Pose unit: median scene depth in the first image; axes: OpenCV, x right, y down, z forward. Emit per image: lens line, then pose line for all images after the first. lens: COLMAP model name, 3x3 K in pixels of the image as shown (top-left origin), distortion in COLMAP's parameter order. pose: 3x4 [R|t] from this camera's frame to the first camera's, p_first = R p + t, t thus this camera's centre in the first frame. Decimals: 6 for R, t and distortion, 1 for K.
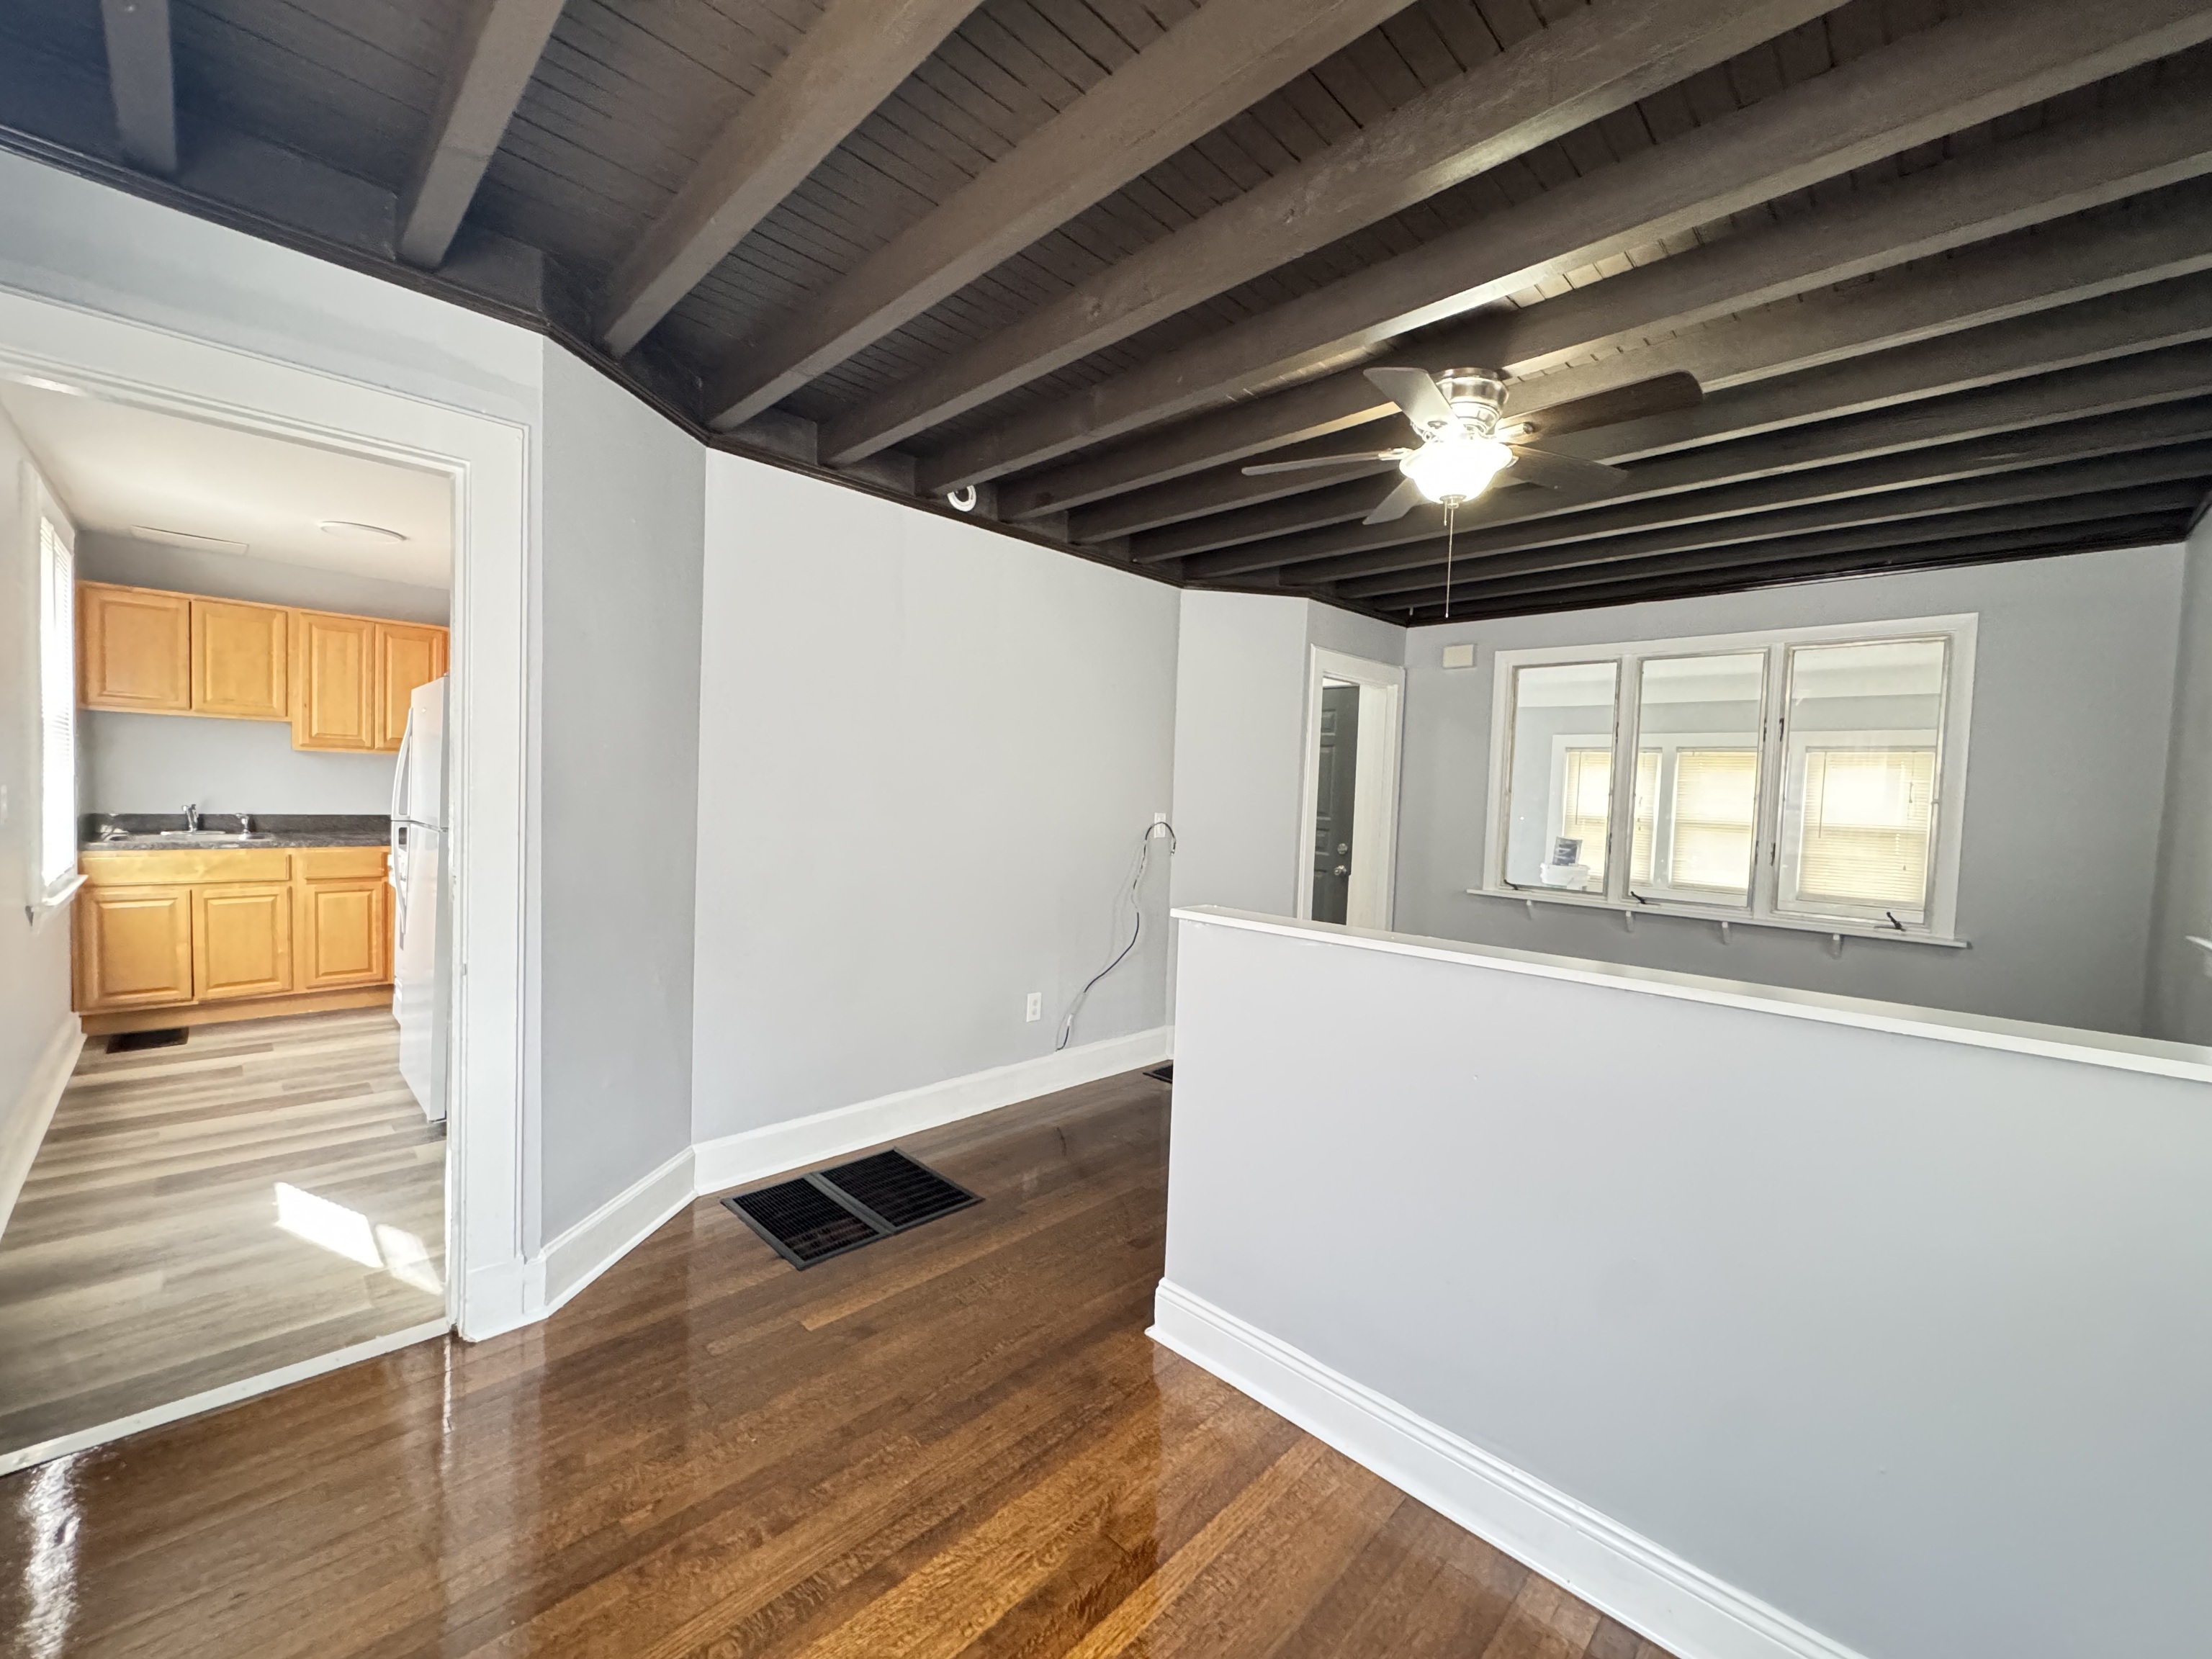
lens RADIAL K [[888.9, 0, 1112.8], [0, 888.9, 837.8], [0, 0, 1]] dist [-0.003643, 0.000138]
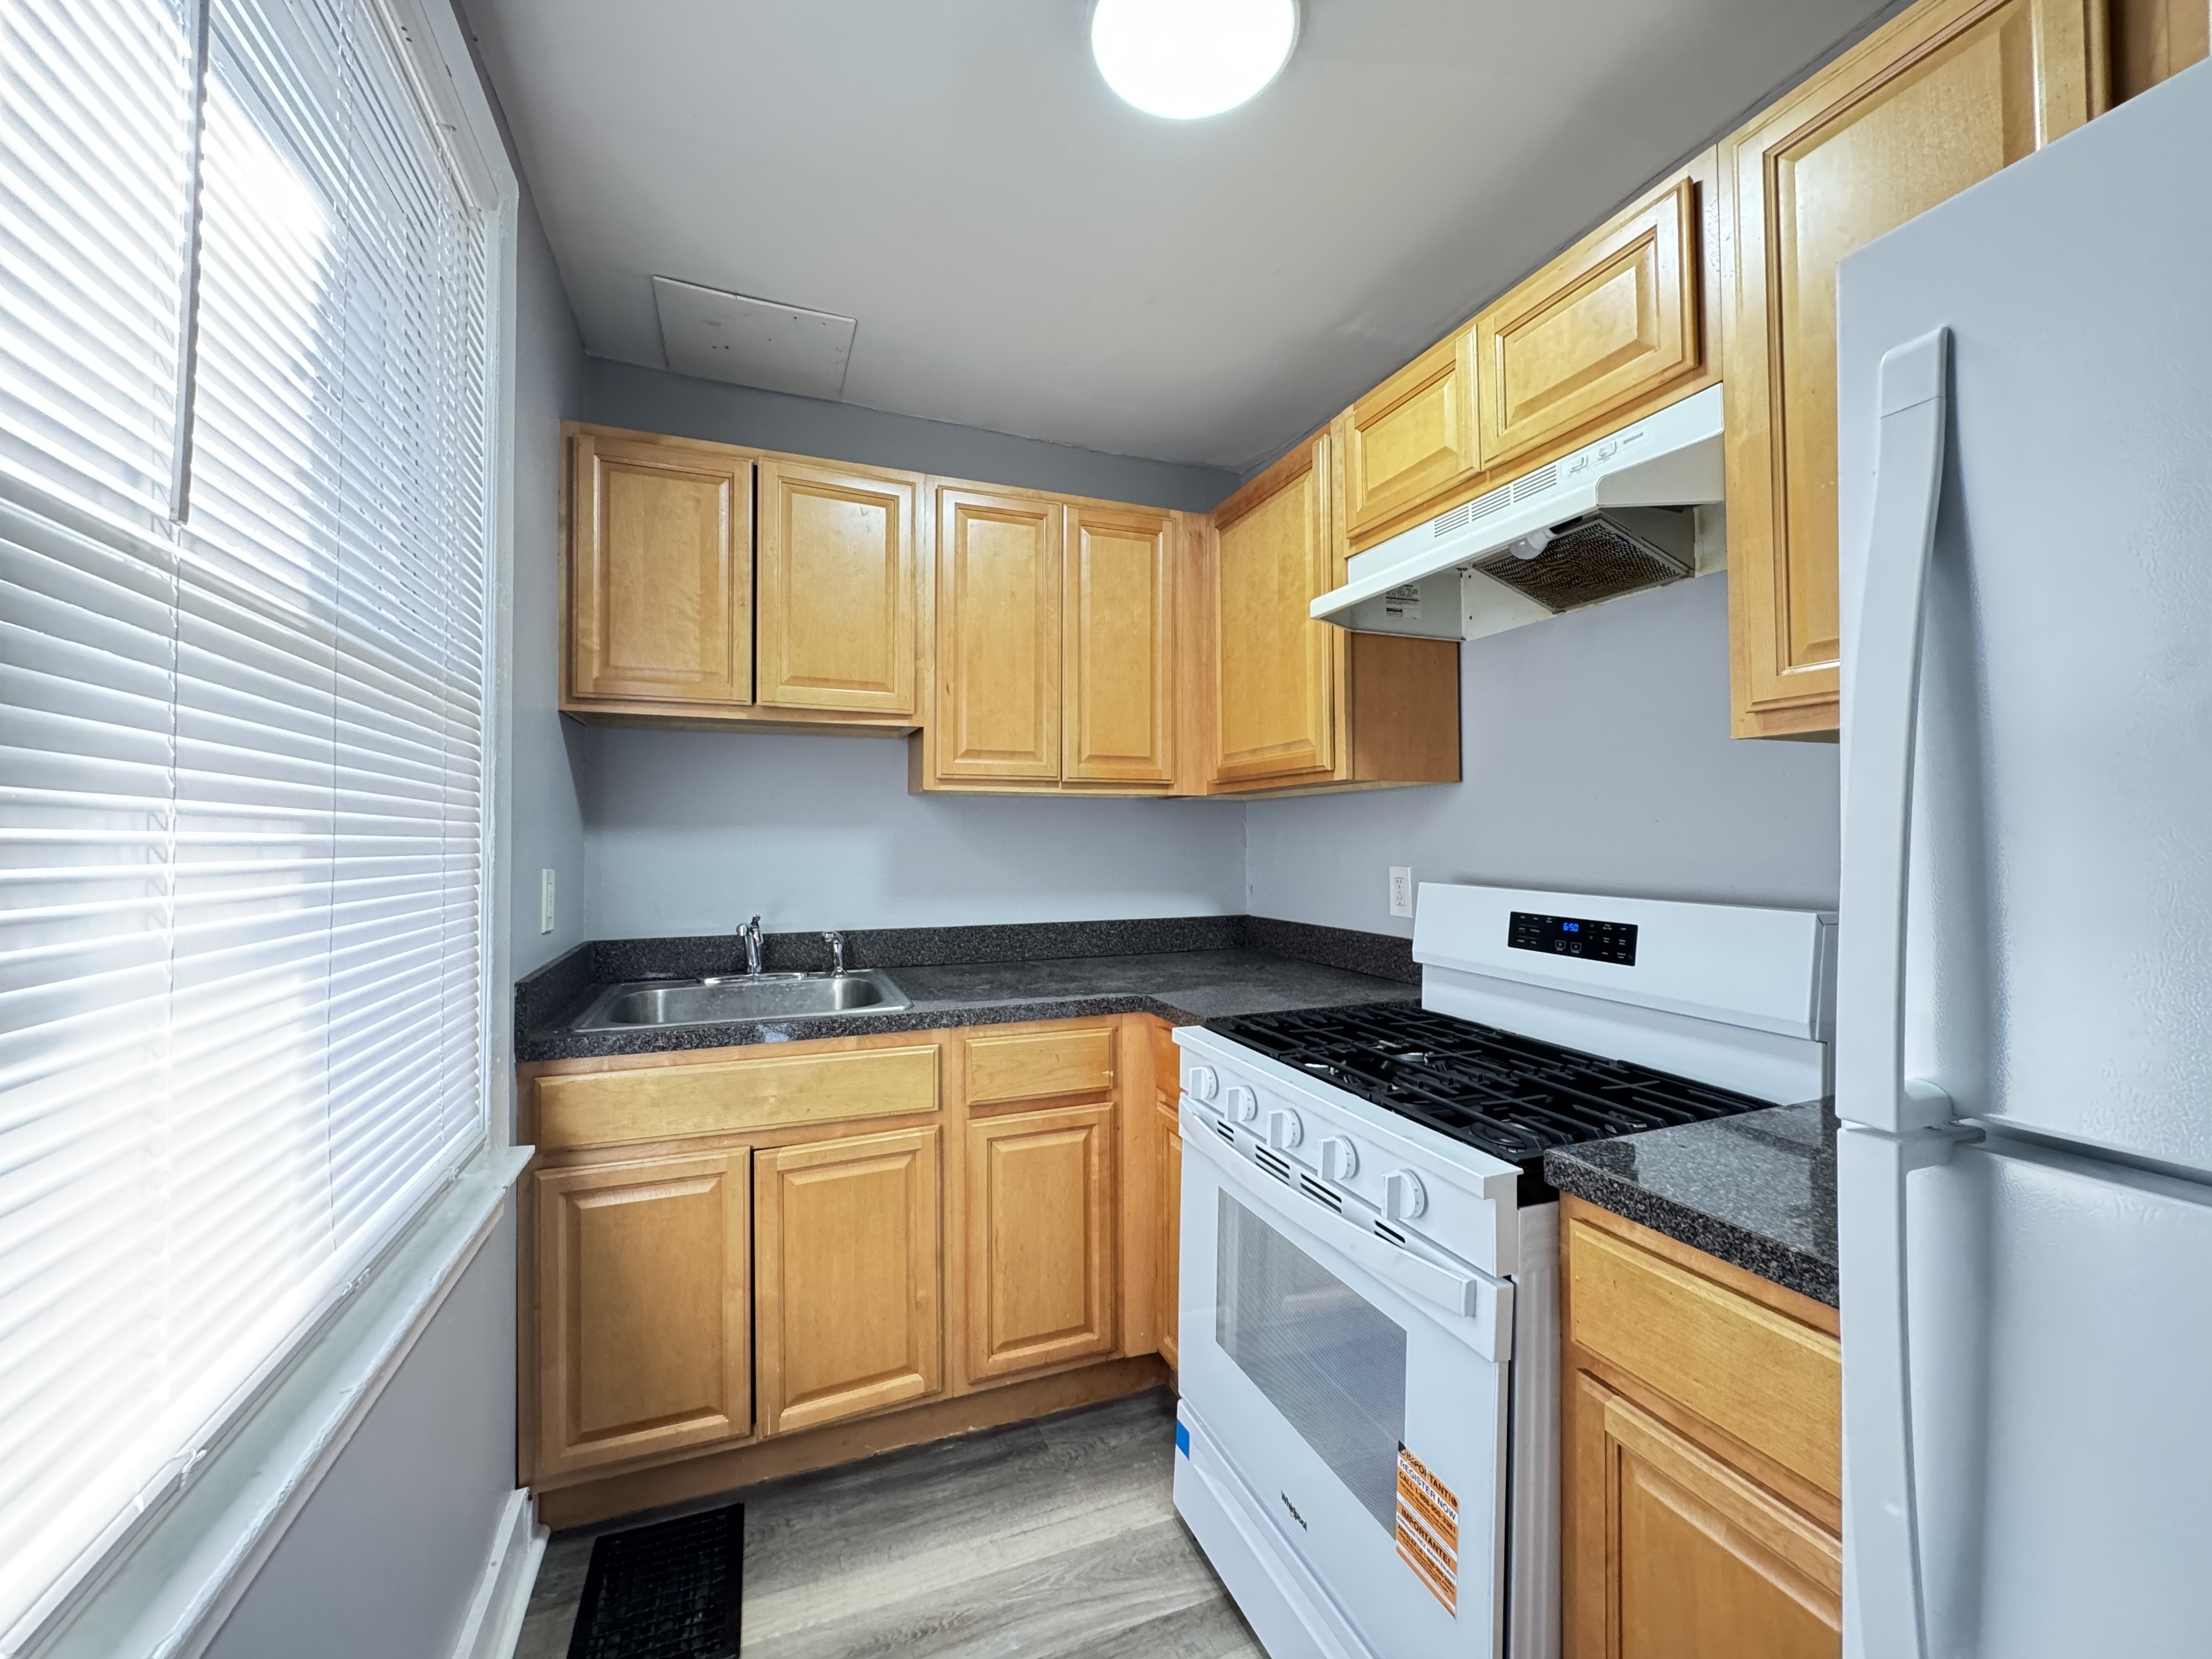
lens RADIAL K [[888.9, 0, 1096.7], [0, 888.9, 820.6], [0, 0, 1]] dist [-0.003643, 0.000138]
pose [[0.908954, -0.052471, -0.413581, -1.036272], [0.021340, 0.996603, -0.079537, -0.071291], [0.416350, 0.063470, 0.906986, 0.987369]]
